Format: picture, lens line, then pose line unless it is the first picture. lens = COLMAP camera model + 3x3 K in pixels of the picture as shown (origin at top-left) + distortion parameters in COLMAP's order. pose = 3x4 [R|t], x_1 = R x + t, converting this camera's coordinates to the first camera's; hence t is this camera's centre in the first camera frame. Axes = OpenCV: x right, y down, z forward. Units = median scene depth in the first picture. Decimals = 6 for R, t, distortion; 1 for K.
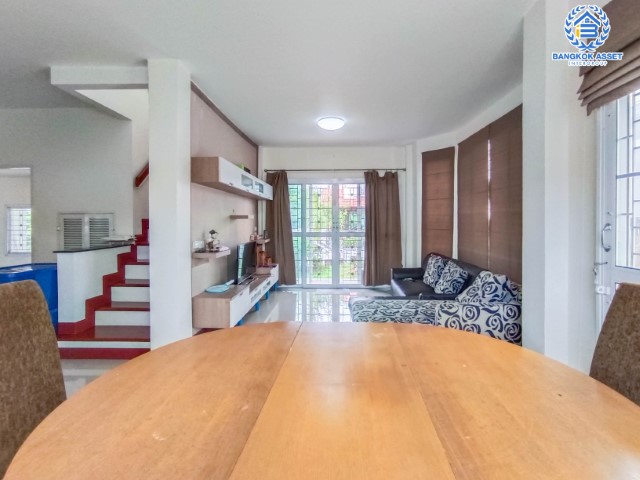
lens RADIAL K [[297.2, 0, 320.1], [0, 297.2, 240.6], [0, 0, 1]] dist [-0.001001, -0.000850]
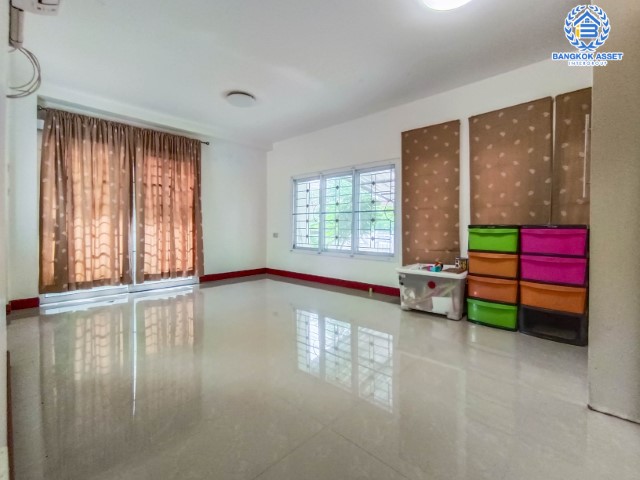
lens RADIAL K [[297.2, 0, 319.9], [0, 297.2, 237.3], [0, 0, 1]] dist [-0.001001, -0.000850]
pose [[-0.665612, 0.017589, -0.746091, -0.562356], [-0.002800, 0.999656, 0.026065, -0.000082], [0.746293, 0.019438, -0.665334, 1.487016]]
